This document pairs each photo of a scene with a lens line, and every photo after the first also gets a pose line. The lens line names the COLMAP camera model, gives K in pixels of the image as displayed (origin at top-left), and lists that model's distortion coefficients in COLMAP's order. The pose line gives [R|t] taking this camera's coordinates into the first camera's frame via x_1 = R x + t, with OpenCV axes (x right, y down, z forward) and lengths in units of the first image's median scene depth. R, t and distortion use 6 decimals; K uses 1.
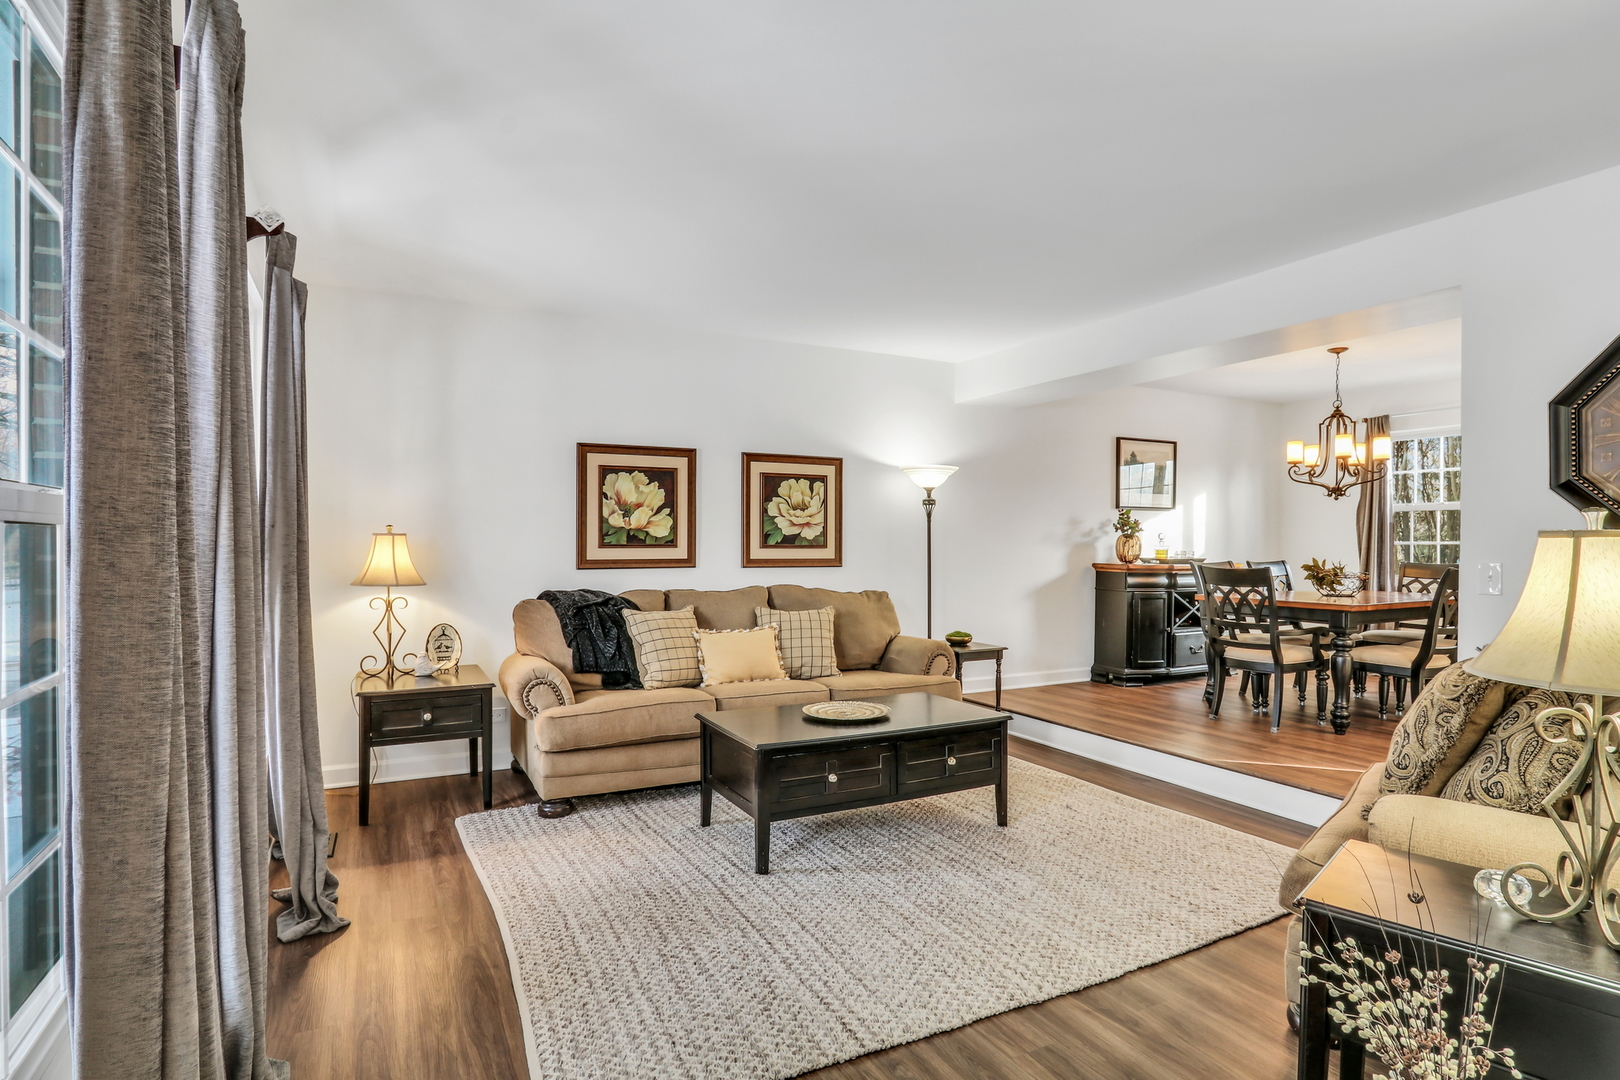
lens RADIAL K [[810.7, 0, 816.7], [0, 810.7, 546.6], [0, 0, 1]] dist [-0.020460, 0.000178]
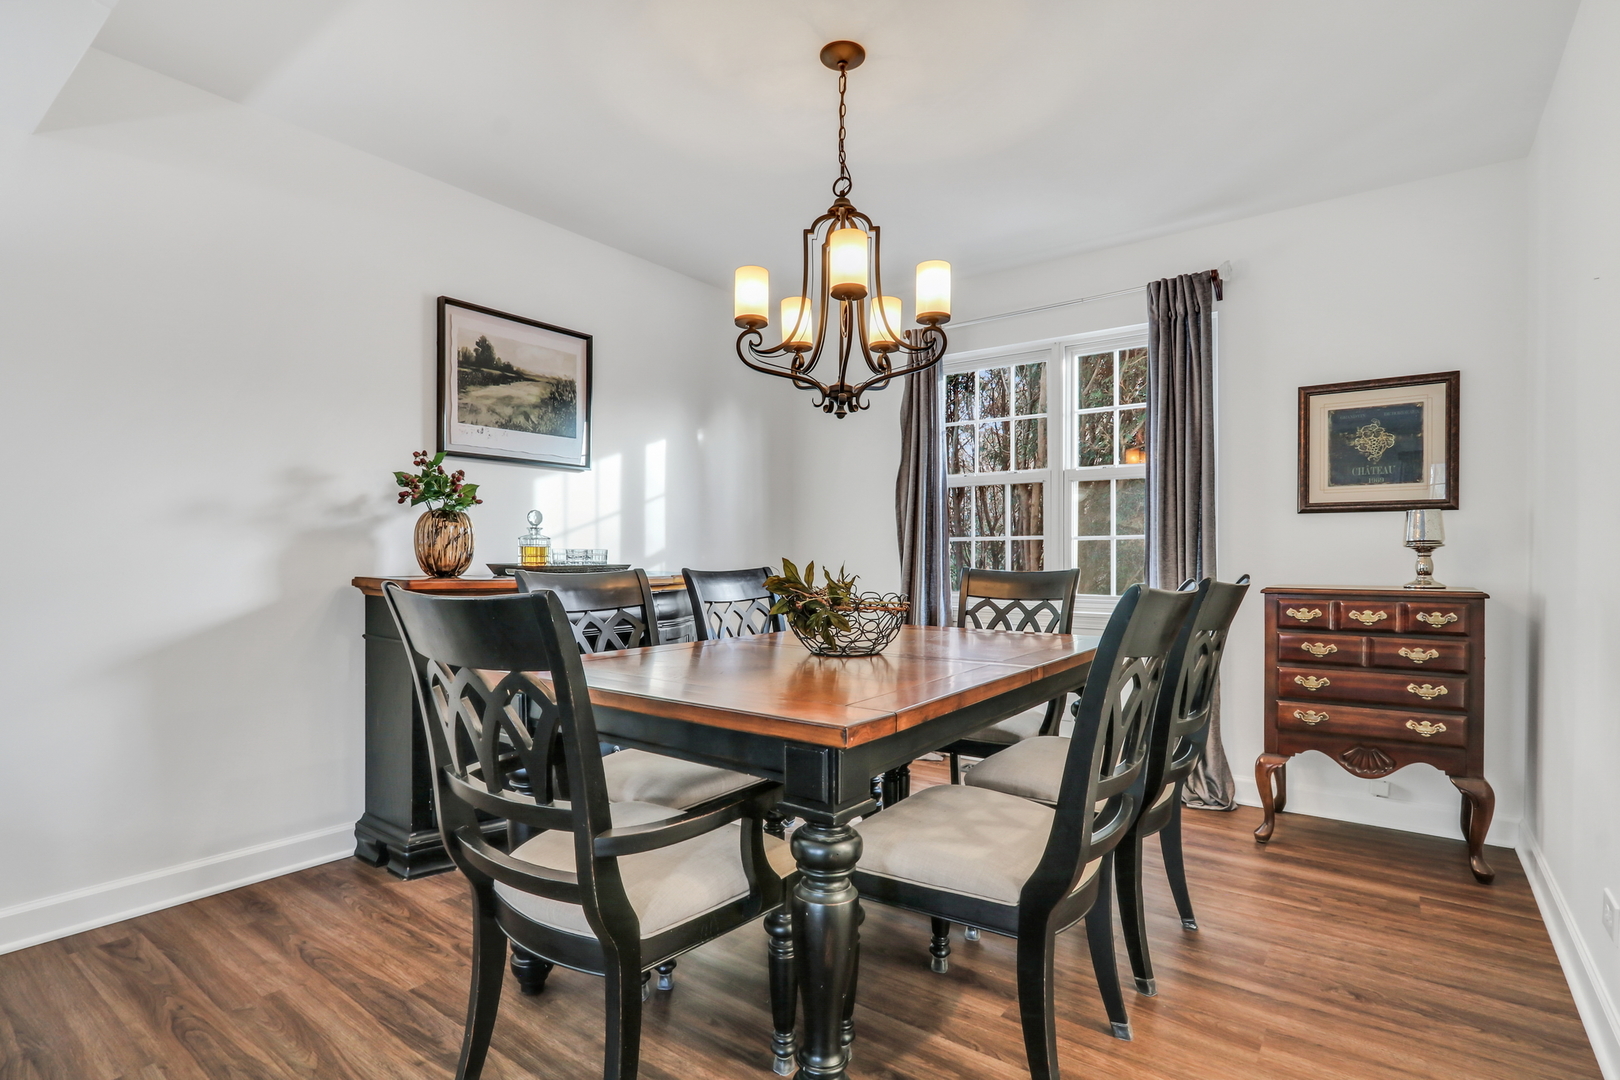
lens RADIAL K [[810.7, 0, 799.4], [0, 810.7, 550.0], [0, 0, 1]] dist [-0.020460, 0.000178]
pose [[0.897139, 0.001013, 0.441746, 0.396677], [0.002559, 0.999969, -0.007489, 0.010906], [-0.441740, 0.007849, 0.897109, 0.569401]]
